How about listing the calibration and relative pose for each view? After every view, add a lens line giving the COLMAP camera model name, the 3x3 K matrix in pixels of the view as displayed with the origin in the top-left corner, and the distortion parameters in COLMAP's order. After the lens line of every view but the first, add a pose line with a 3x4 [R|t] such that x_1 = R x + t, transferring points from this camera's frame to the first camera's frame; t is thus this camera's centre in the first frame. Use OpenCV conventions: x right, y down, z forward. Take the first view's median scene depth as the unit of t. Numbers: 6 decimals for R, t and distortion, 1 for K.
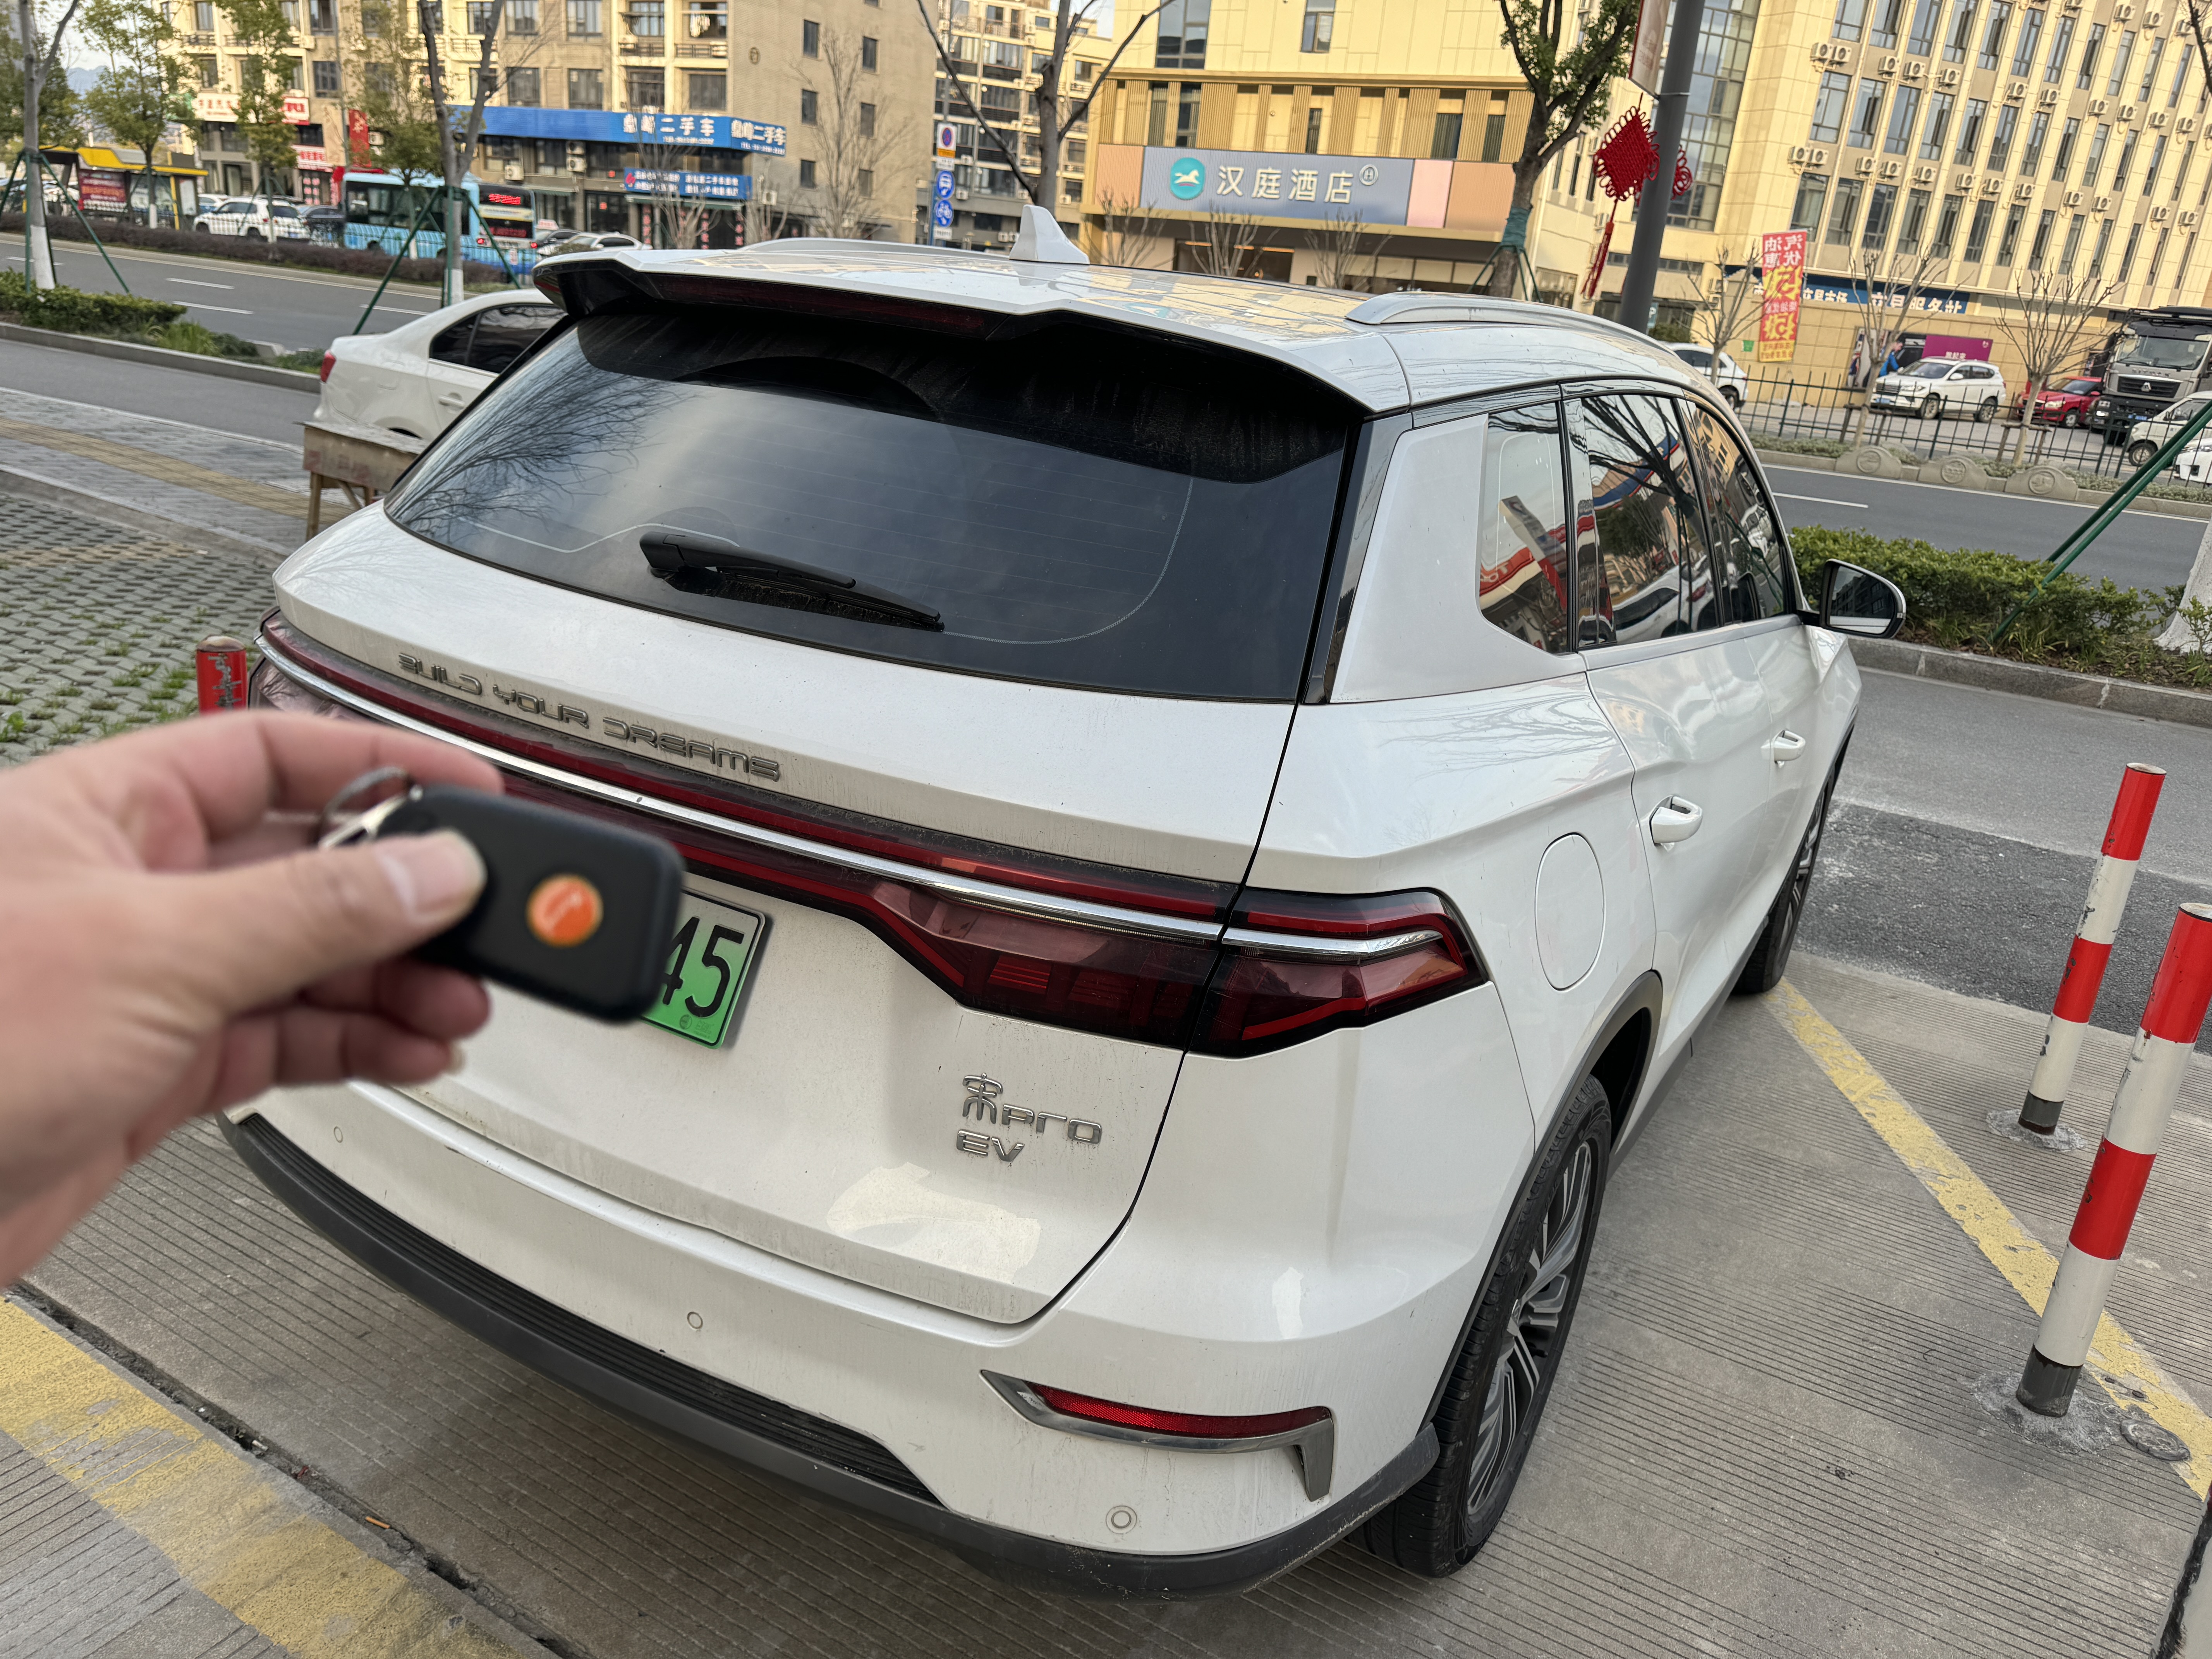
lens RADIAL K [[1586.8, 0, 1095.8], [0, 1586.8, 820.1], [0, 0, 1]] dist [0.022607, -0.013356]
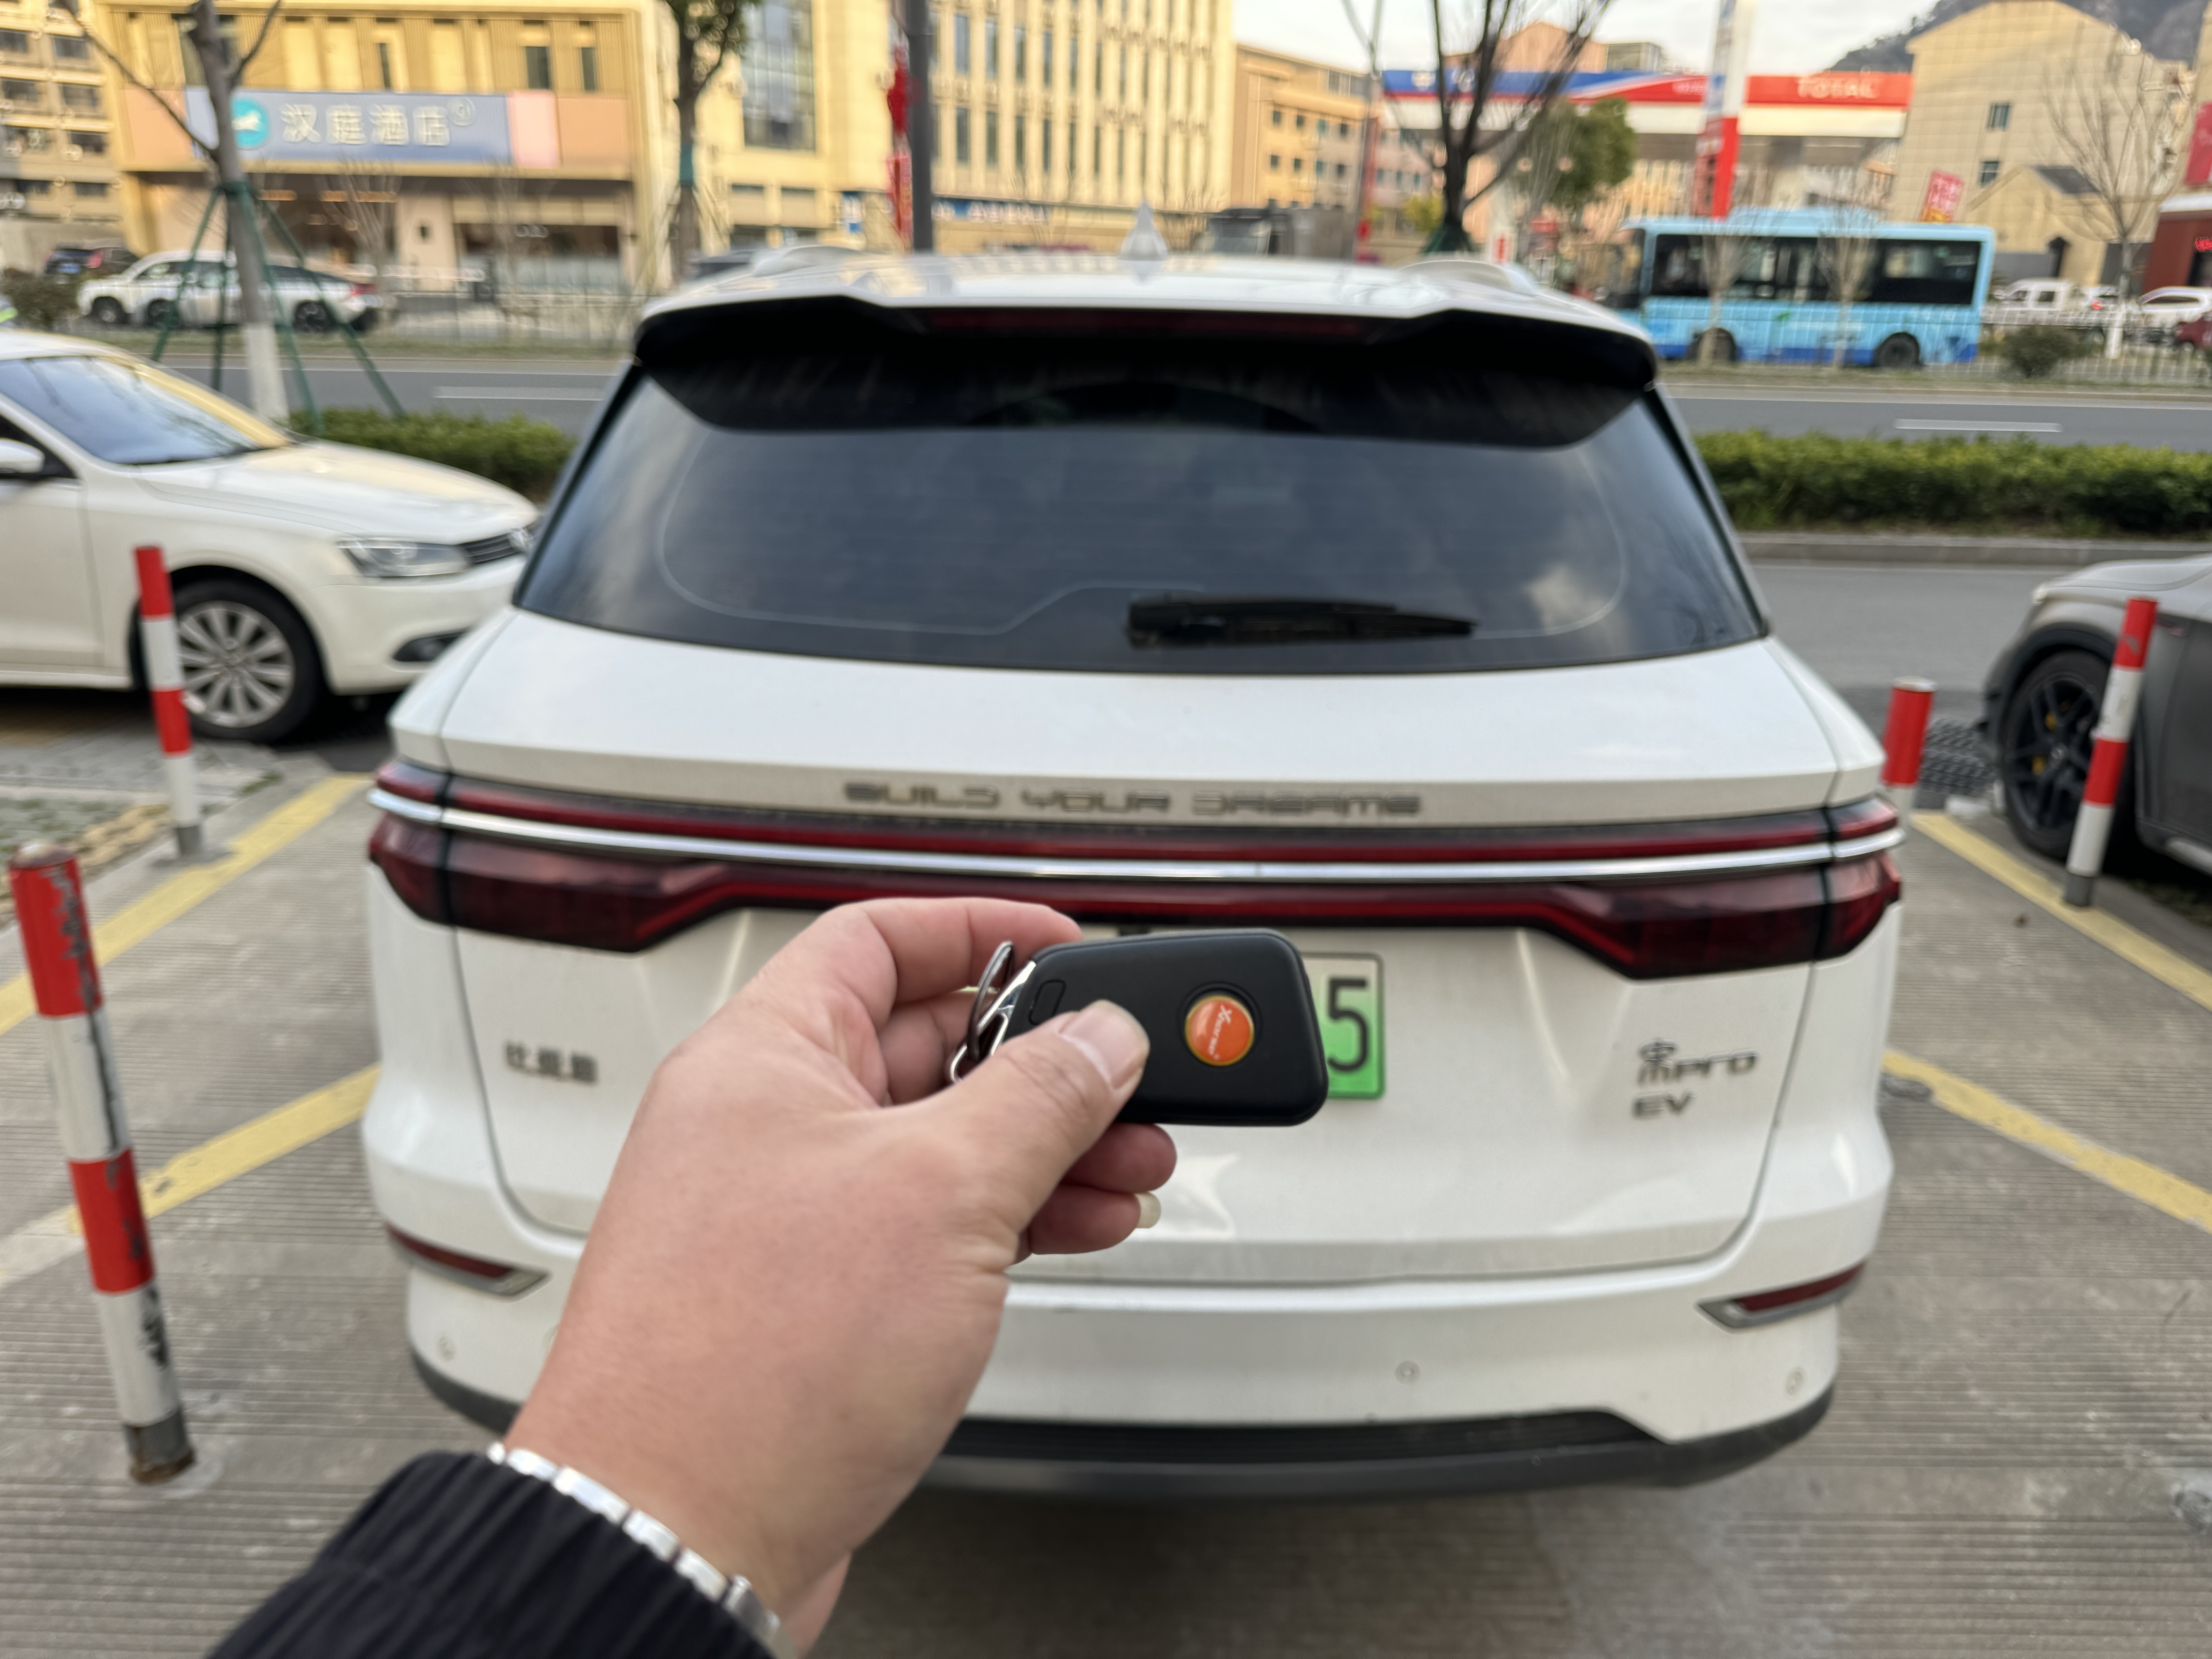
lens RADIAL K [[1586.8, 0, 1092.6], [0, 1586.8, 831.8], [0, 0, 1]] dist [0.022607, -0.013356]
pose [[0.871199, -0.234404, 0.431356, -0.693398], [0.215880, 0.972055, 0.092218, -0.128226], [-0.440918, 0.012781, 0.897457, 0.180826]]
